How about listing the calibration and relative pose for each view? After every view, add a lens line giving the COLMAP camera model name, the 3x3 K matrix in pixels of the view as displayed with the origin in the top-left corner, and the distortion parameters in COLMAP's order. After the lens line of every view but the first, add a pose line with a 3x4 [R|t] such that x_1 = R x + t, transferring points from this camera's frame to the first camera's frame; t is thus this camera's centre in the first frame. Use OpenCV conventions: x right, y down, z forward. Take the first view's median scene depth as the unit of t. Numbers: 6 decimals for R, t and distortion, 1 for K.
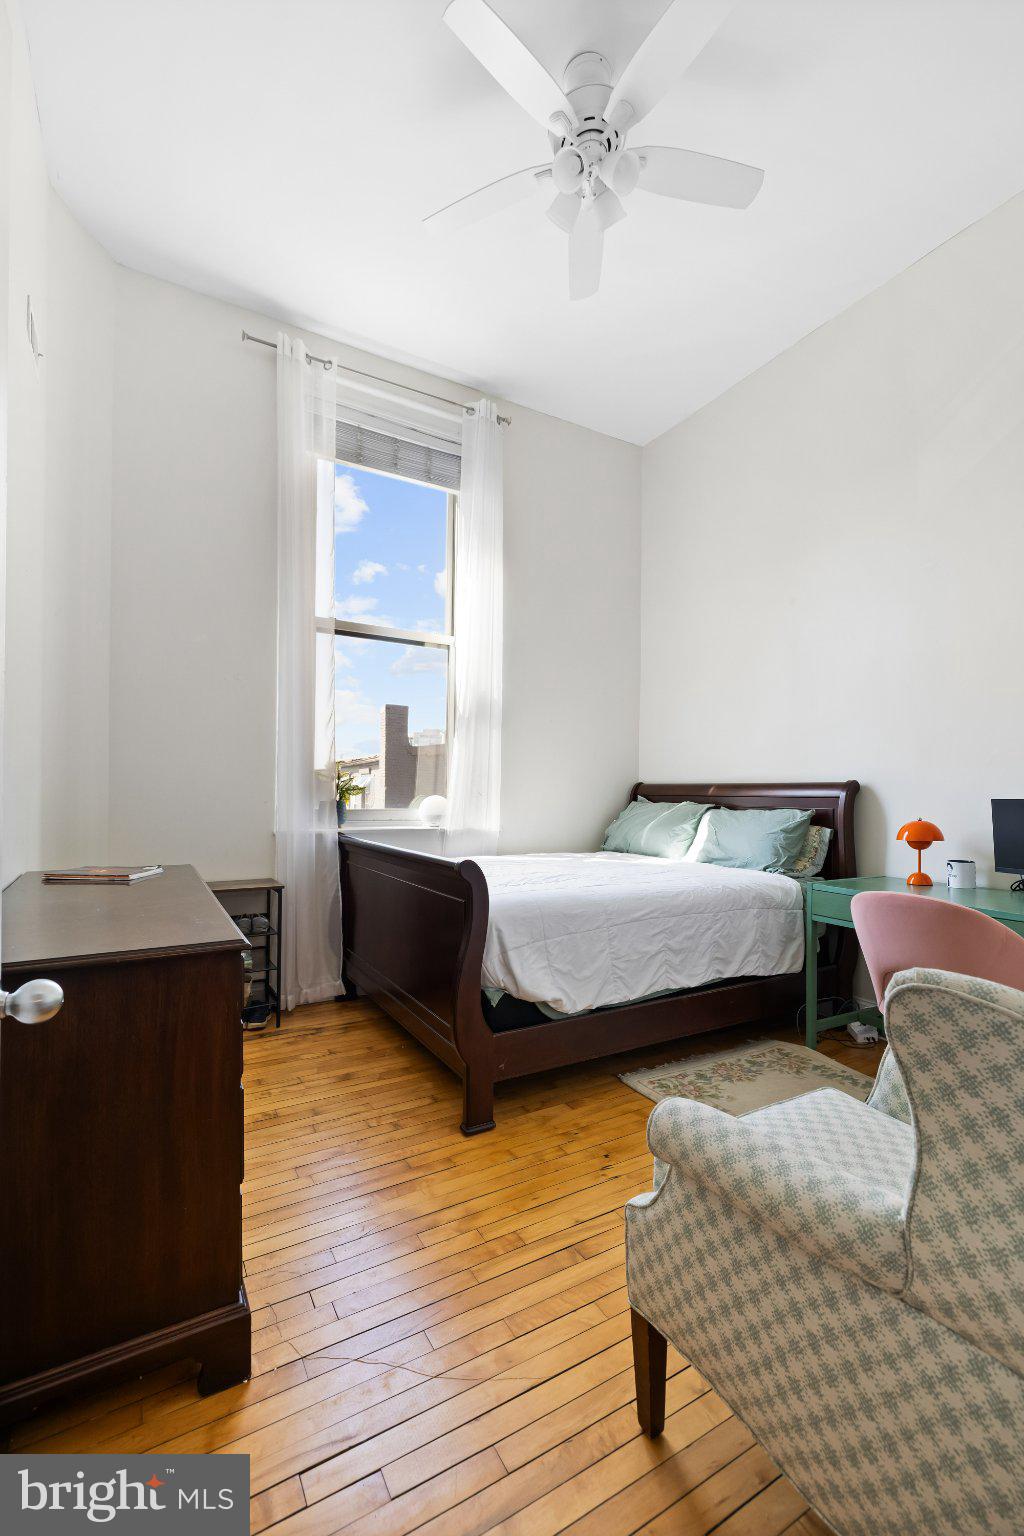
lens RADIAL K [[651.8, 0, 503.6], [0, 651.8, 785.1], [0, 0, 1]] dist [0.000990, 0.000184]
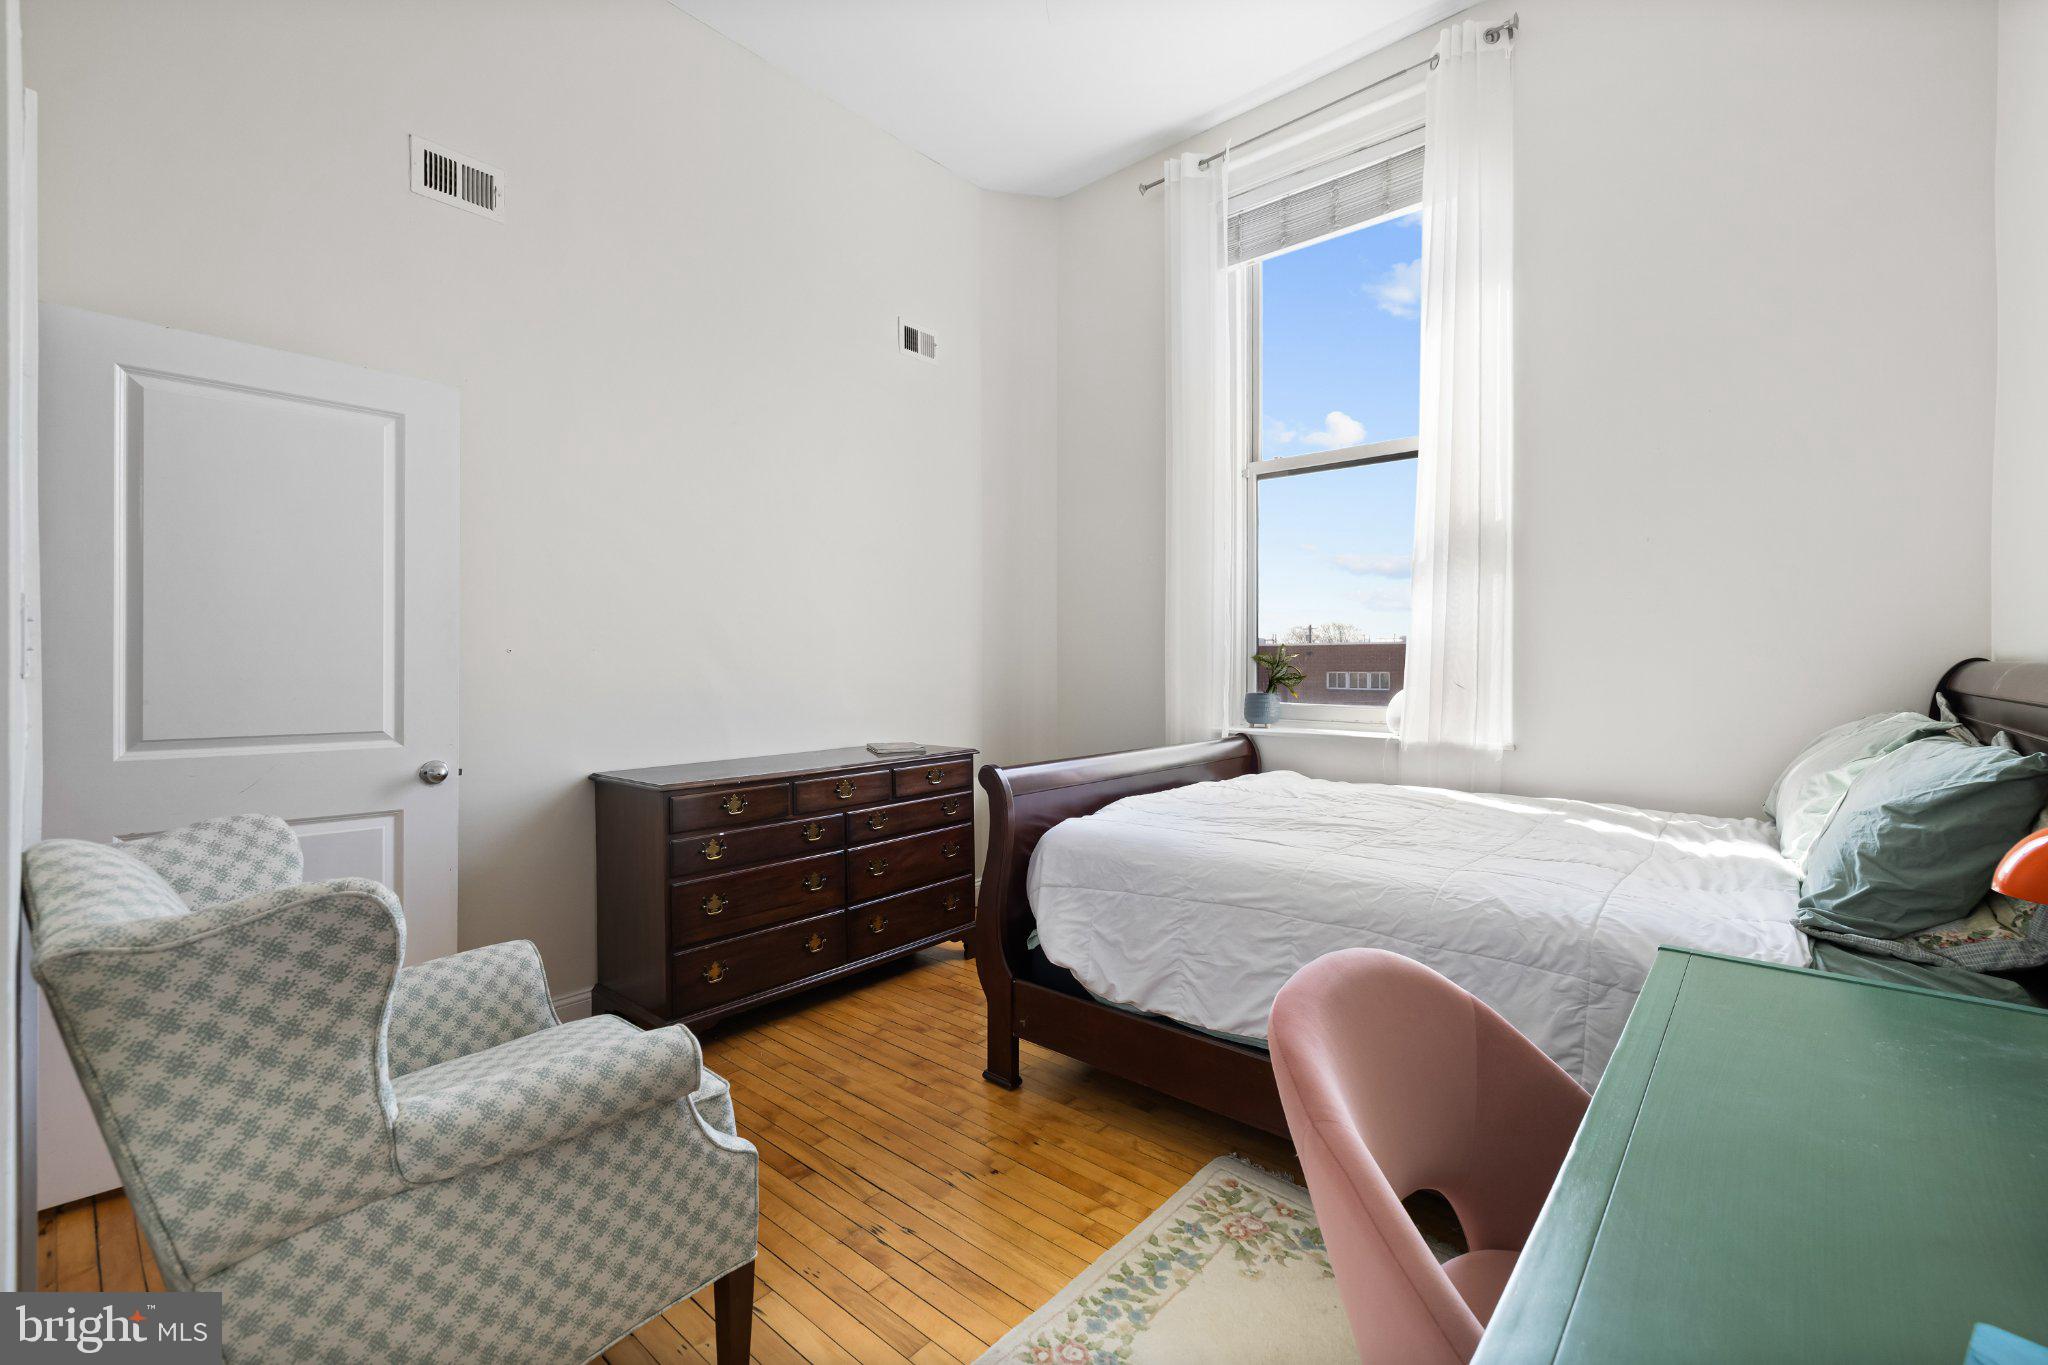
lens RADIAL K [[869.1, 0, 1044.1], [0, 869.1, 662.1], [0, 0, 1]] dist [0.000990, 0.000184]
pose [[0.332019, -0.014928, -0.943154, 0.916670], [0.013773, 0.999845, -0.010977, -0.007986], [0.943172, -0.009345, 0.332174, 0.583870]]
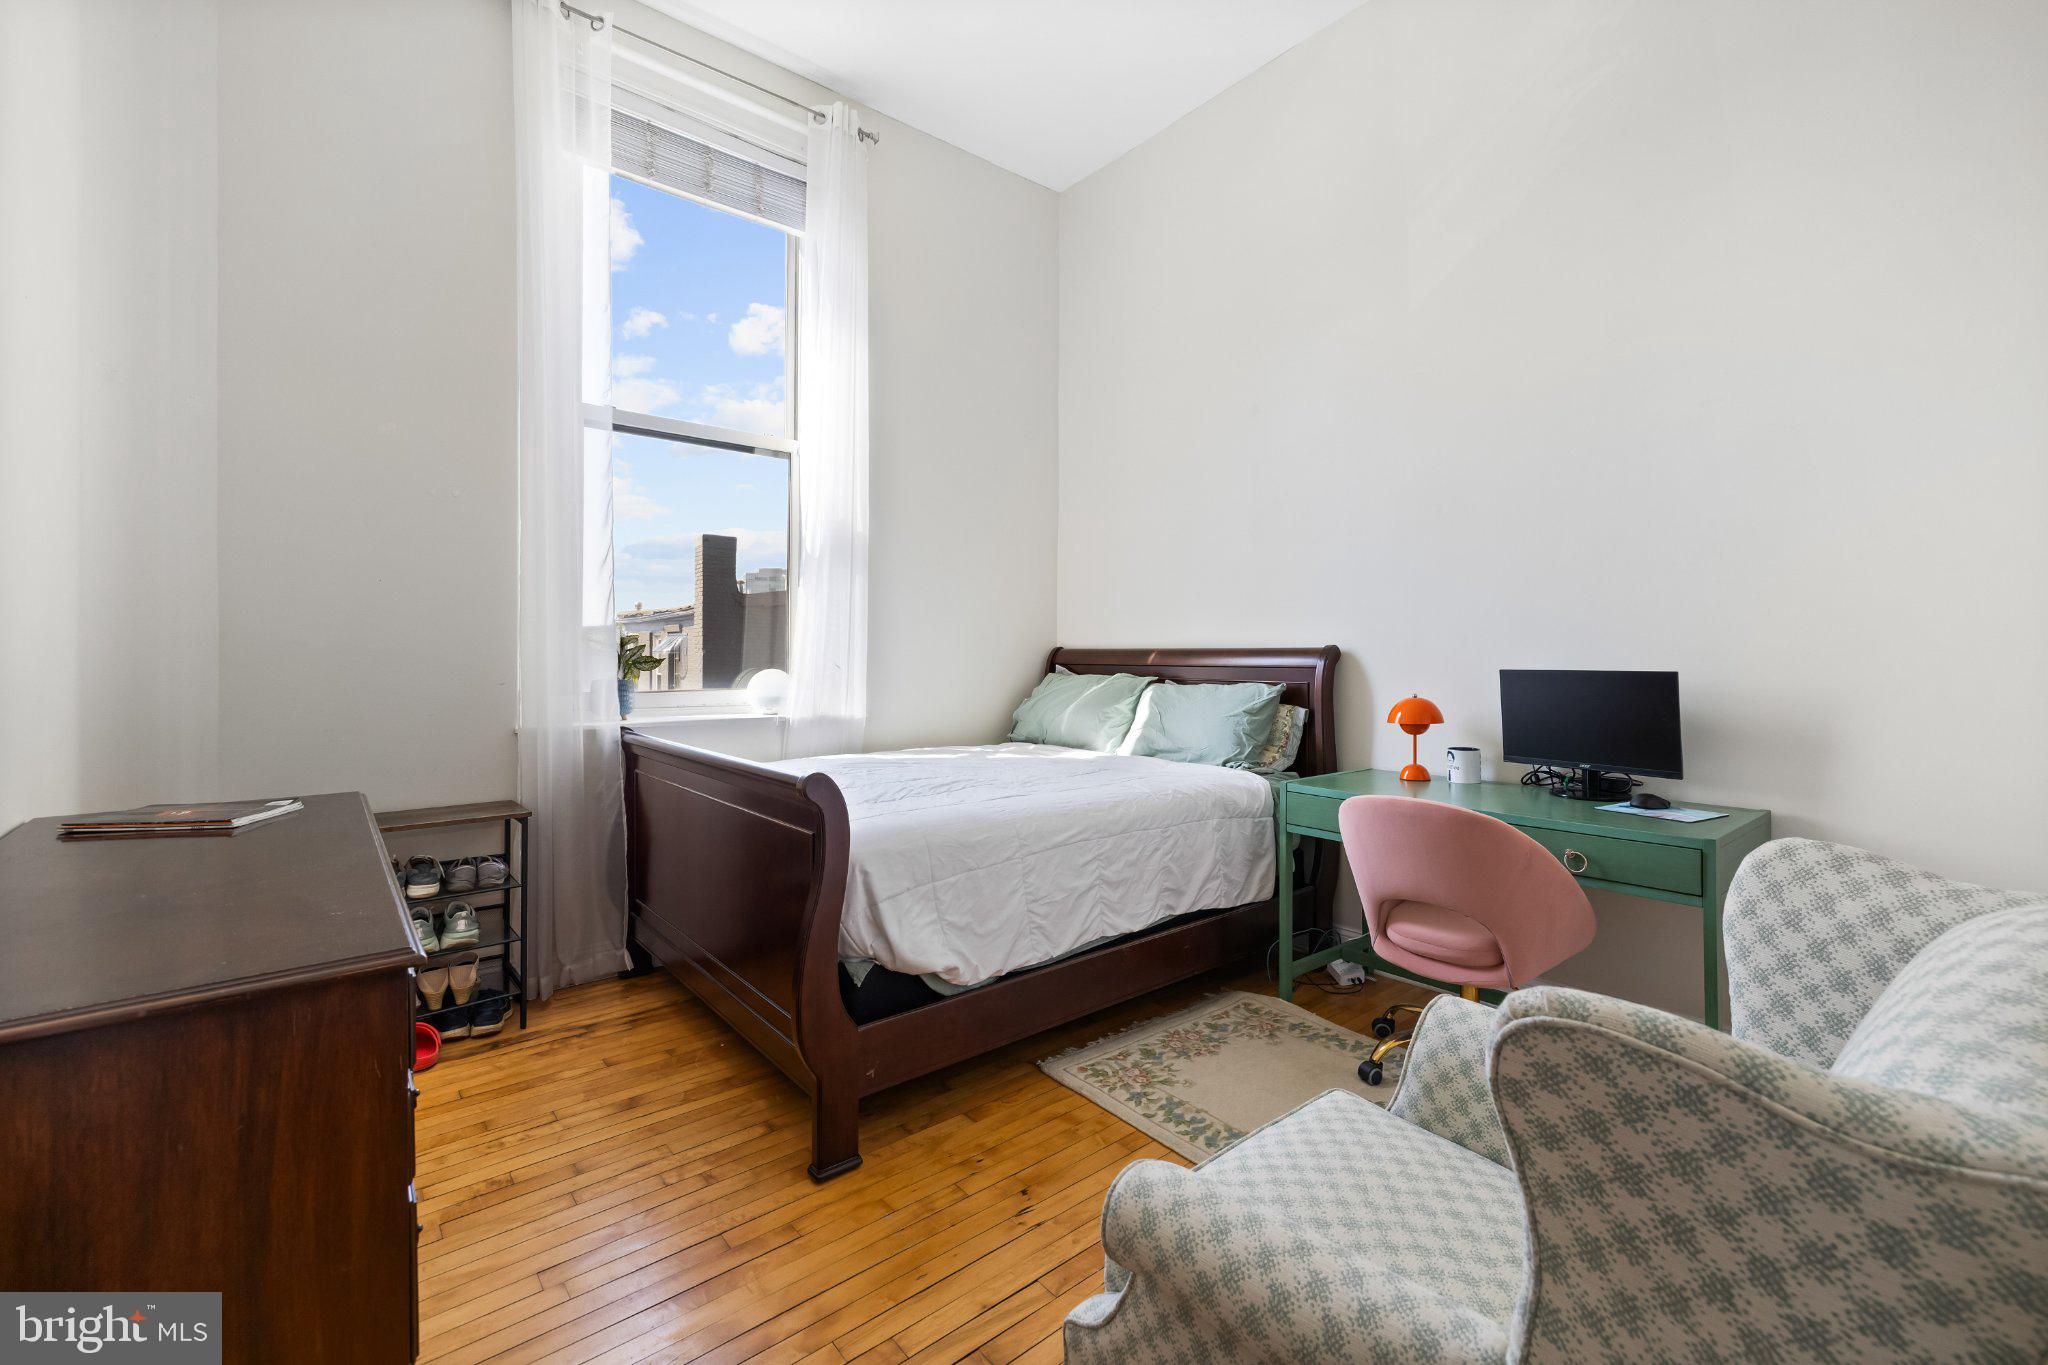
lens RADIAL K [[869.1, 0, 1027.1], [0, 869.1, 649.1], [0, 0, 1]] dist [0.000990, 0.000184]
pose [[0.984492, -0.006908, 0.175295, 0.001712], [0.006253, 0.999971, 0.004287, -0.012221], [-0.175320, -0.003125, 0.984507, 0.068359]]
